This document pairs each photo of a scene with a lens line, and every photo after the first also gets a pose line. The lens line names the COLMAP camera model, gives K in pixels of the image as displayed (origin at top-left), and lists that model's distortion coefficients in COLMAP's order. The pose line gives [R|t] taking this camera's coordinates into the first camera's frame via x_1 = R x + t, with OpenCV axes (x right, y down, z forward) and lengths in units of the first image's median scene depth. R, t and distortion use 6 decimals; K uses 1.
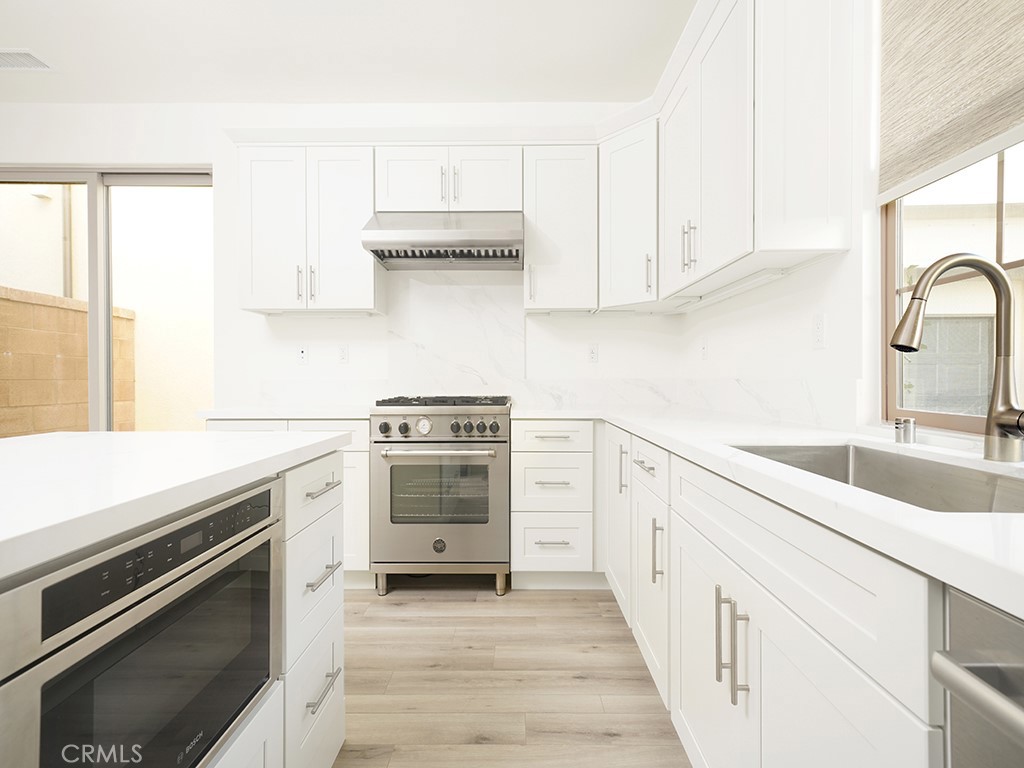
lens RADIAL K [[470.1, 0, 515.0], [0, 470.1, 379.0], [0, 0, 1]] dist [0.007496, 0.001383]
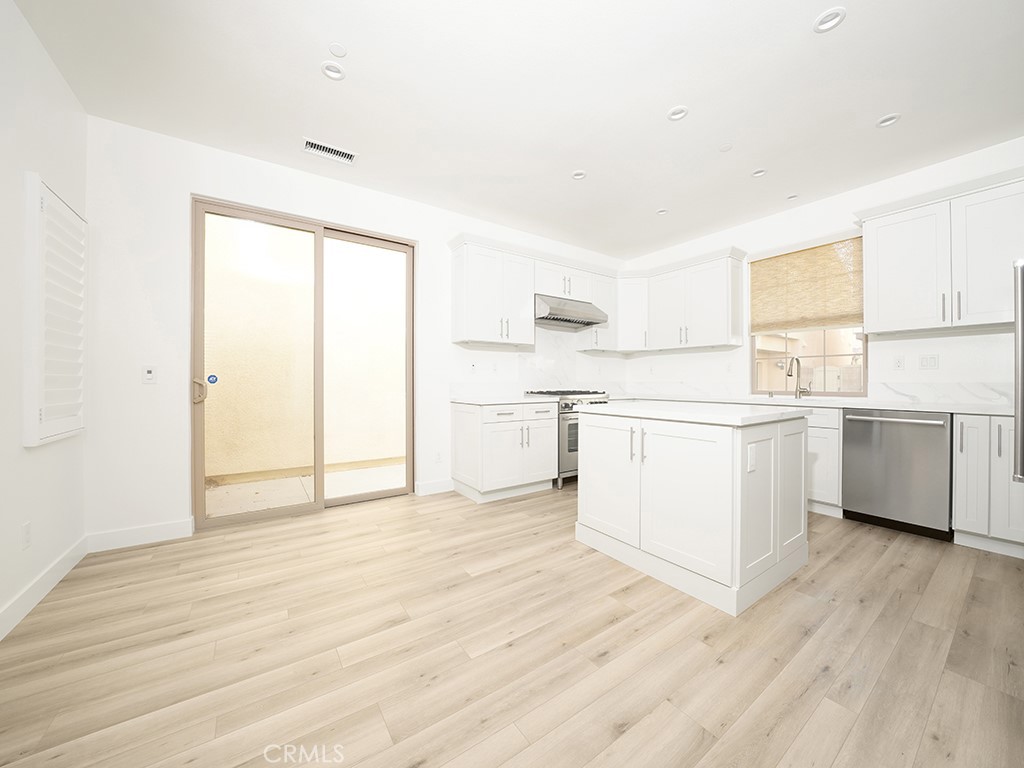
lens RADIAL K [[363.3, 0, 493.7], [0, 363.3, 381.2], [0, 0, 1]] dist [-0.026104, 0.002575]
pose [[0.838822, 0.001661, 0.544404, -1.224910], [-0.000149, 0.999996, -0.002821, 0.001315], [-0.544406, 0.002285, 0.838818, -0.129304]]
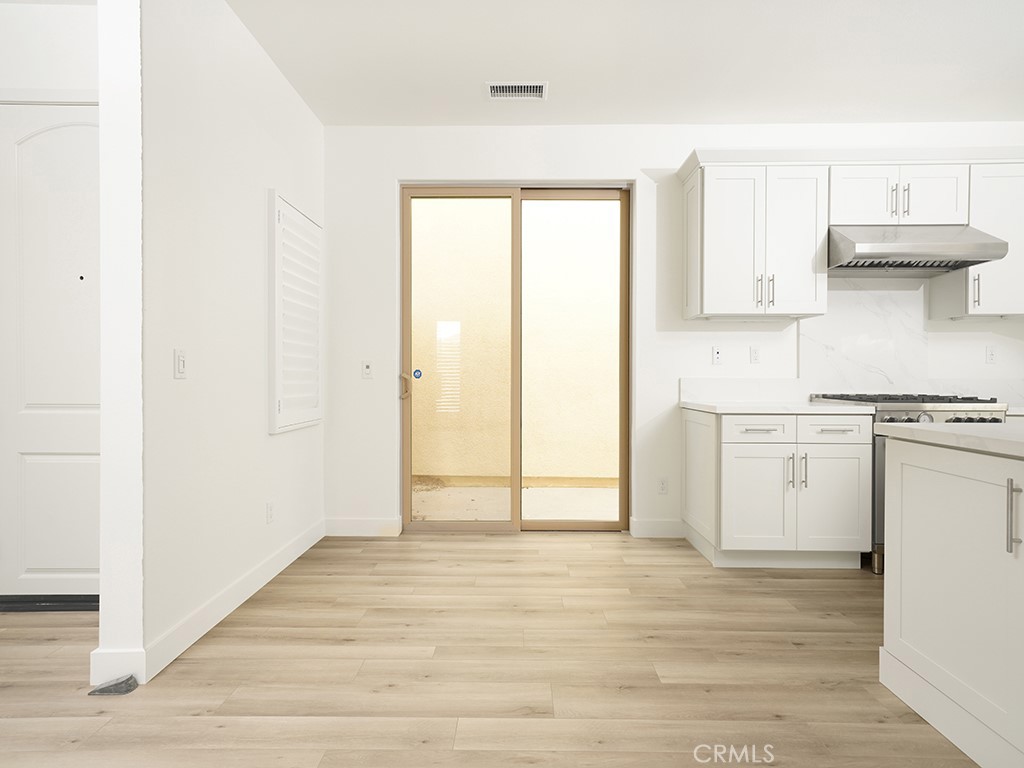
lens RADIAL K [[470.1, 0, 508.6], [0, 470.1, 379.4], [0, 0, 1]] dist [0.007496, 0.001383]
pose [[0.999985, 0.003857, 0.003797, -1.045104], [-0.003873, 0.999983, 0.004308, 0.000907], [-0.003781, -0.004323, 0.999984, -0.096850]]
